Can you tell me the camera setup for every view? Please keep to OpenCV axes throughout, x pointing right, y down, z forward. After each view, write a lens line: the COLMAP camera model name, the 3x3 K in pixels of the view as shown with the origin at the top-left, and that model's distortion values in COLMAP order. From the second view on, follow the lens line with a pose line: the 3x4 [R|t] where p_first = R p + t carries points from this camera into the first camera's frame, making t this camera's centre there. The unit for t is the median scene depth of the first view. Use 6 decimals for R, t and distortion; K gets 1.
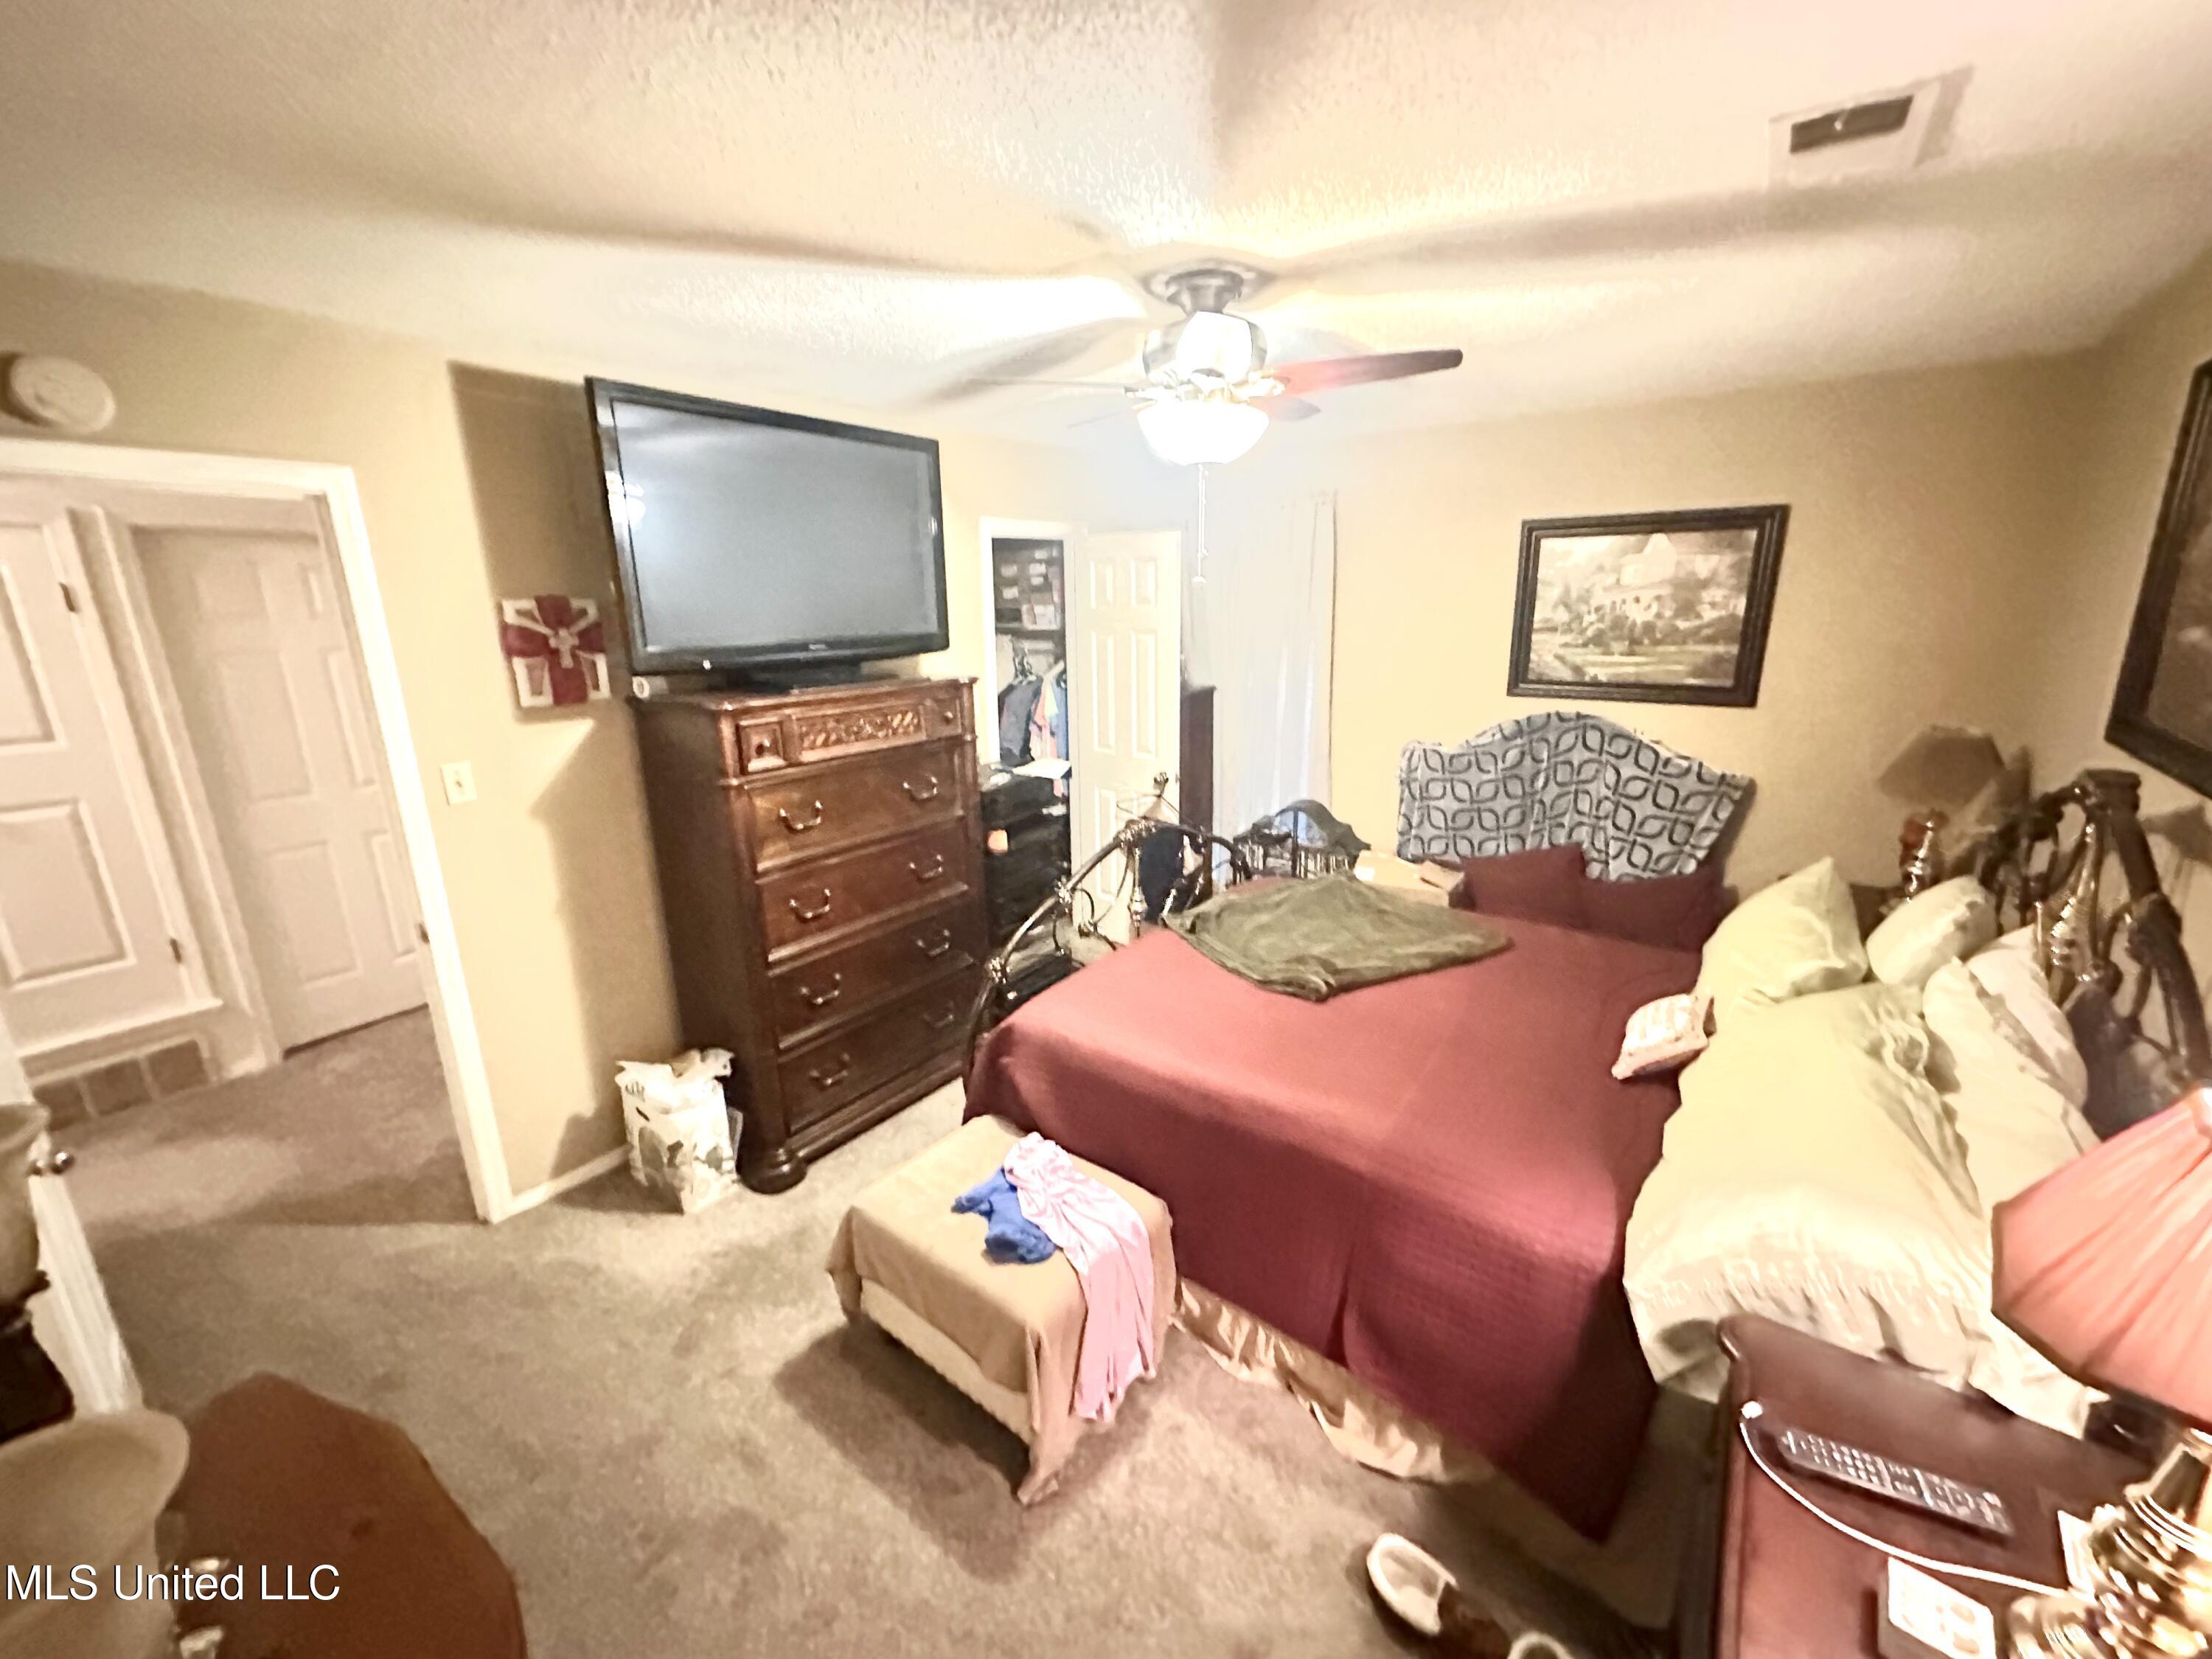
lens RADIAL K [[882.1, 0, 1108.0], [0, 882.1, 825.5], [0, 0, 1]] dist [0.001194, -0.000044]
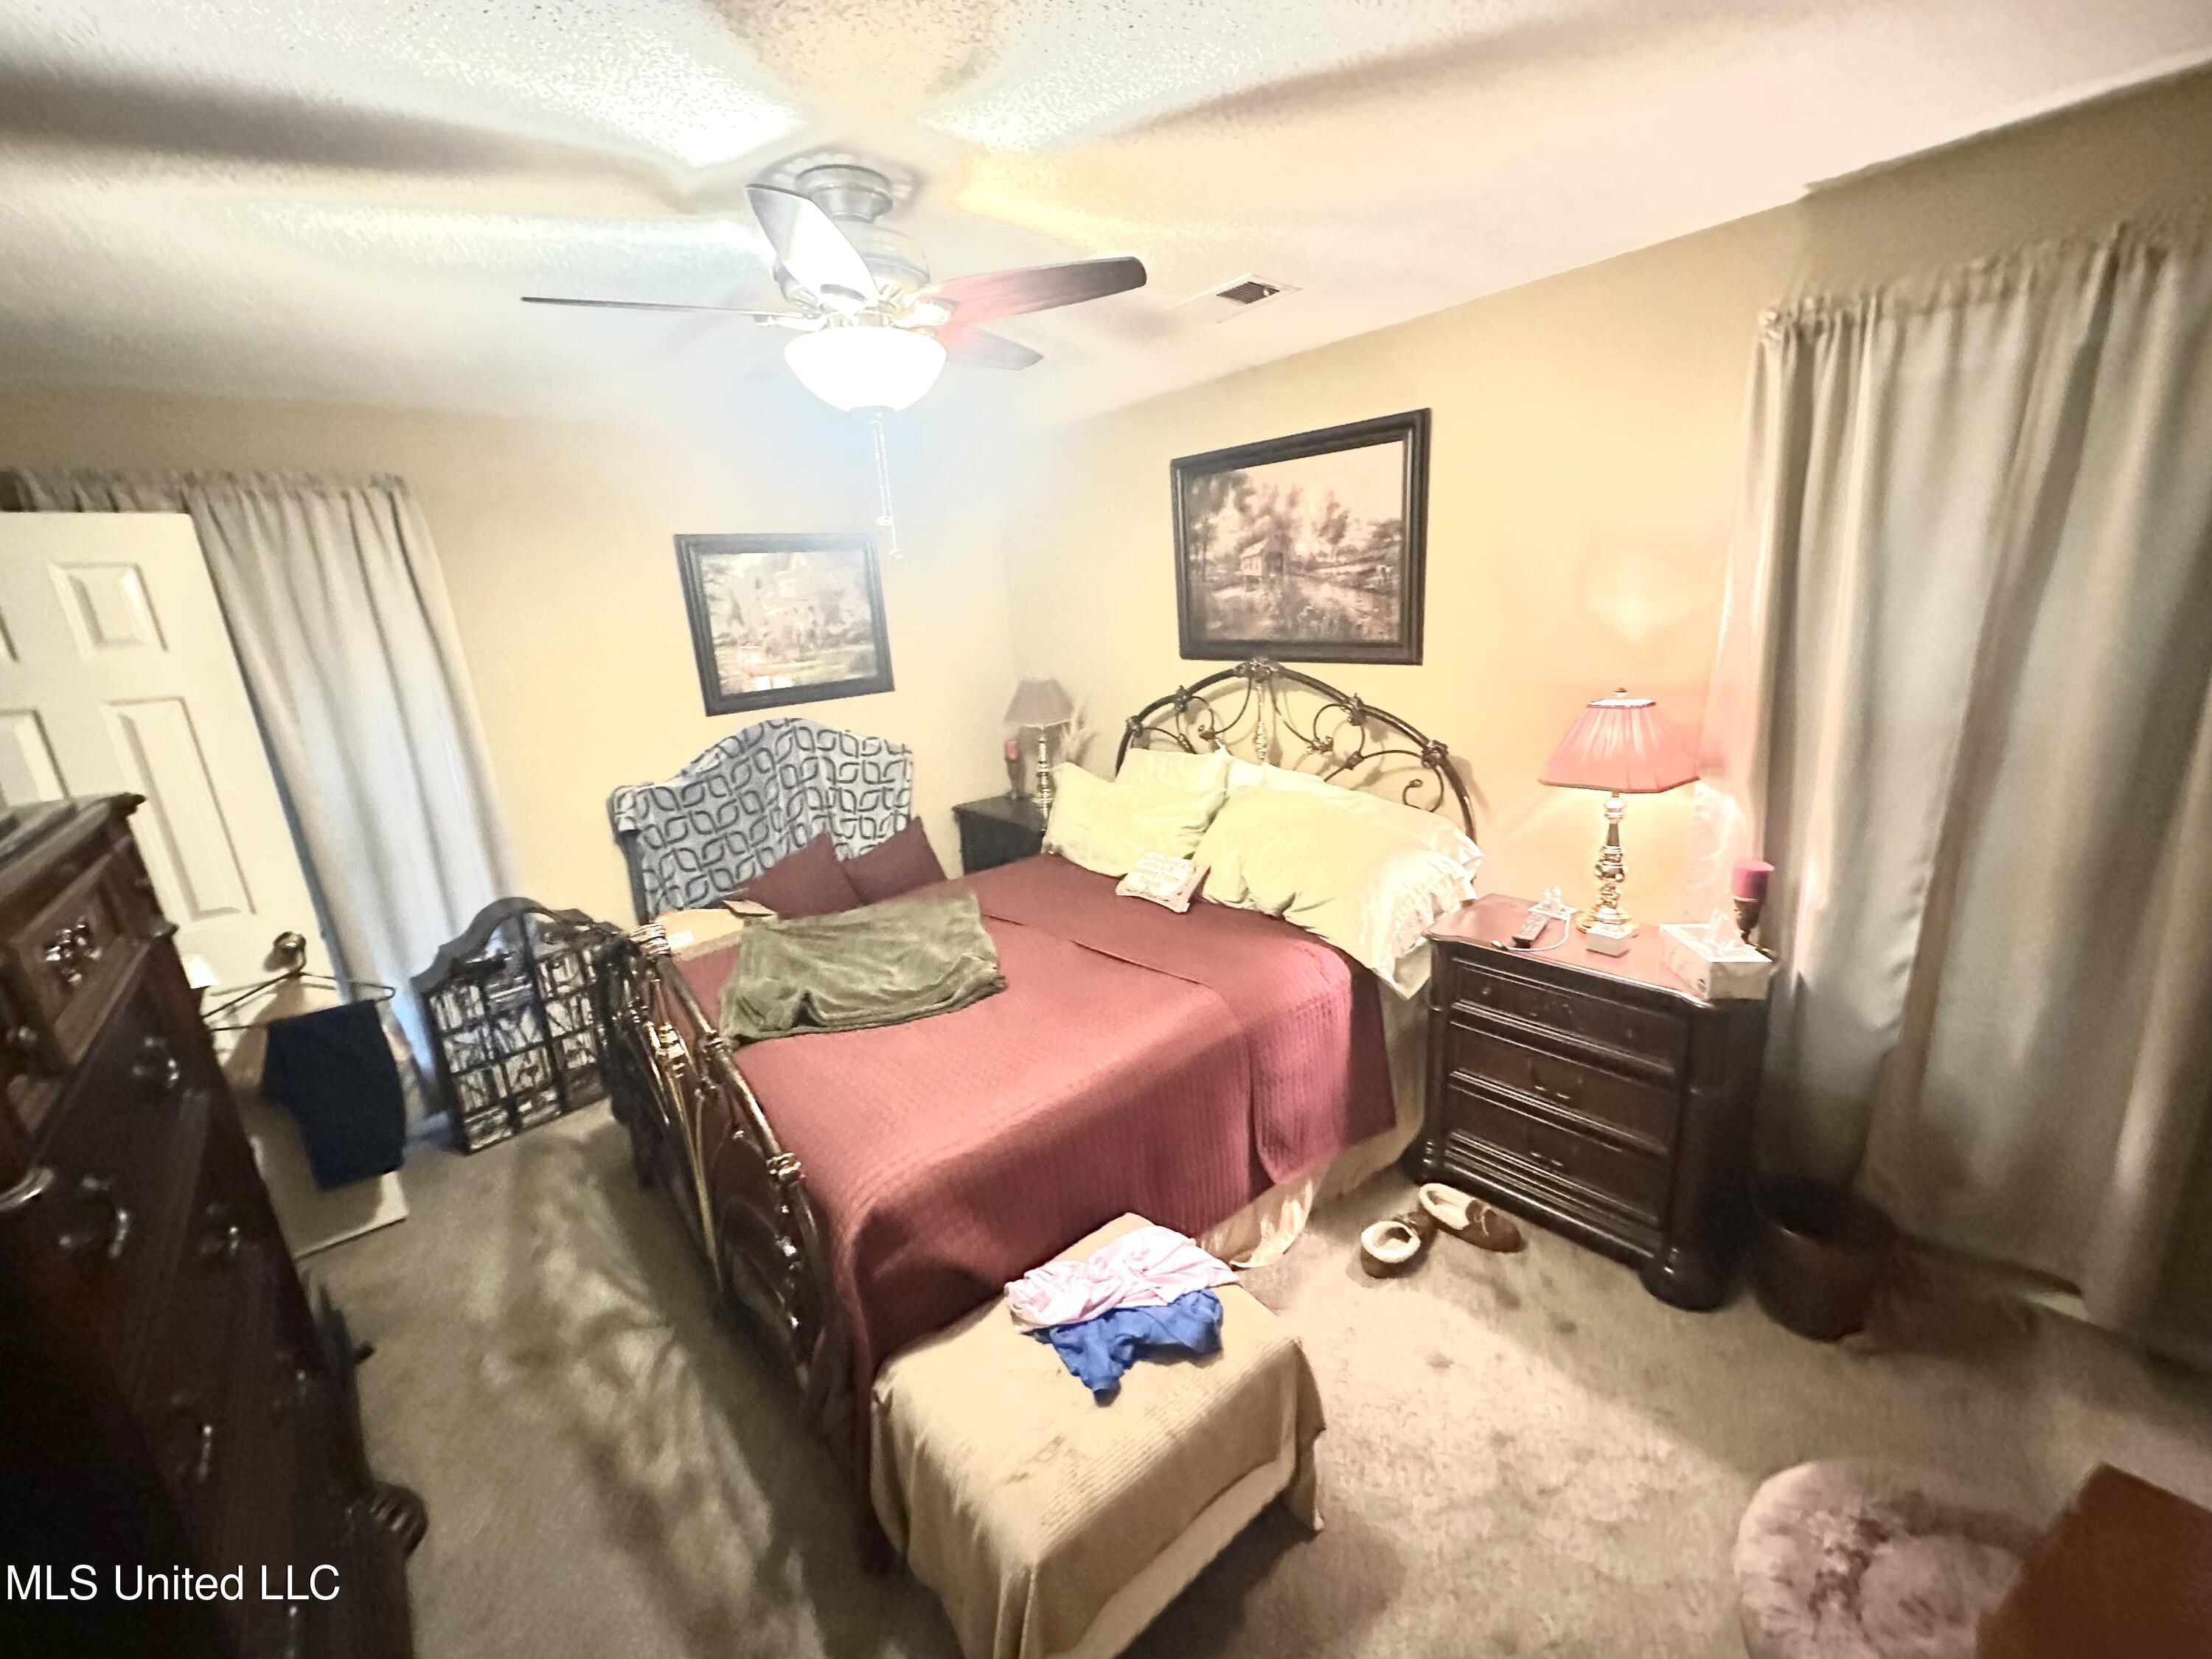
lens RADIAL K [[882.1, 0, 1103.4], [0, 882.1, 828.1], [0, 0, 1]] dist [0.001194, -0.000044]
pose [[0.211639, -0.247156, 0.945581, -0.427847], [0.312538, 0.933809, 0.174128, -0.070790], [-0.926028, 0.258678, 0.274876, 0.397146]]
